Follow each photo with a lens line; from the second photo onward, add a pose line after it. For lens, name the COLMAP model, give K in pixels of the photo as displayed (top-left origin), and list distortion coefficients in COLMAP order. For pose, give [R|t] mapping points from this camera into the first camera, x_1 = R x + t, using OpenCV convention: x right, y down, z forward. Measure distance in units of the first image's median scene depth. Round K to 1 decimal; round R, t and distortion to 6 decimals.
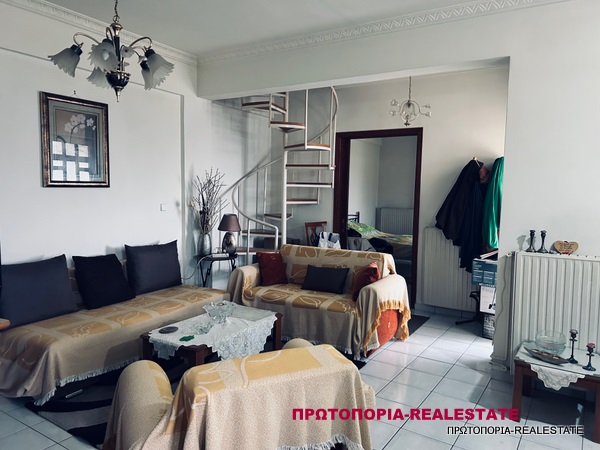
lens RADIAL K [[456.1, 0, 300.0], [0, 456.1, 224.9], [0, 0, 1]] dist [0.004980, 0.001474]
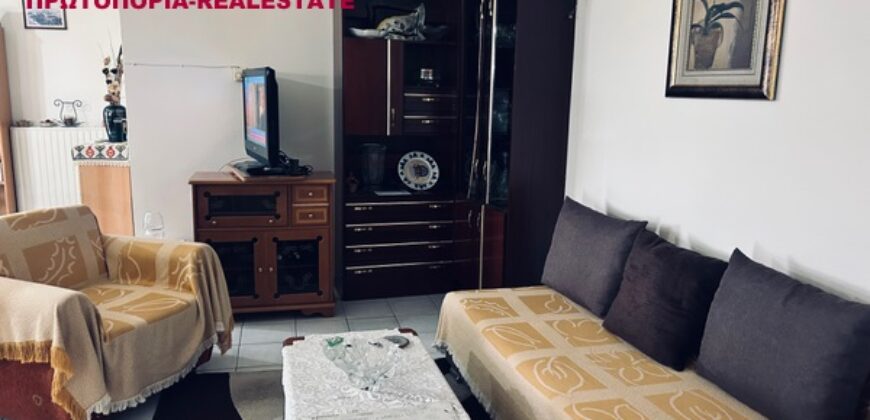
lens RADIAL K [[648.6, 0, 437.1], [0, 648.6, 209.1], [0, 0, 1]] dist [0.050794, -0.001137]
pose [[-0.670216, 0.108761, -0.734153, 0.245544], [-0.092354, 0.969293, 0.227906, -0.116423], [0.736397, 0.220548, -0.639592, 1.451152]]
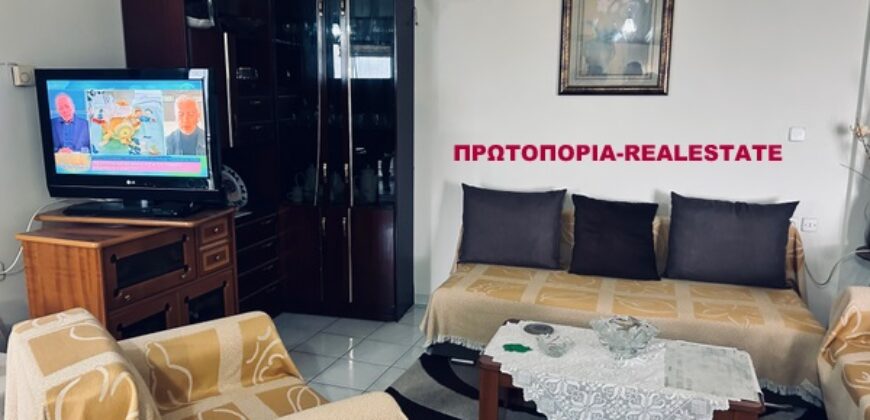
lens RADIAL K [[648.6, 0, 437.1], [0, 648.6, 211.1], [0, 0, 1]] dist [0.050794, -0.001137]
pose [[0.218469, 0.174536, -0.960108, 0.479236], [-0.084130, 0.983581, 0.159660, -0.054358], [0.972211, 0.045893, 0.229566, 0.624560]]
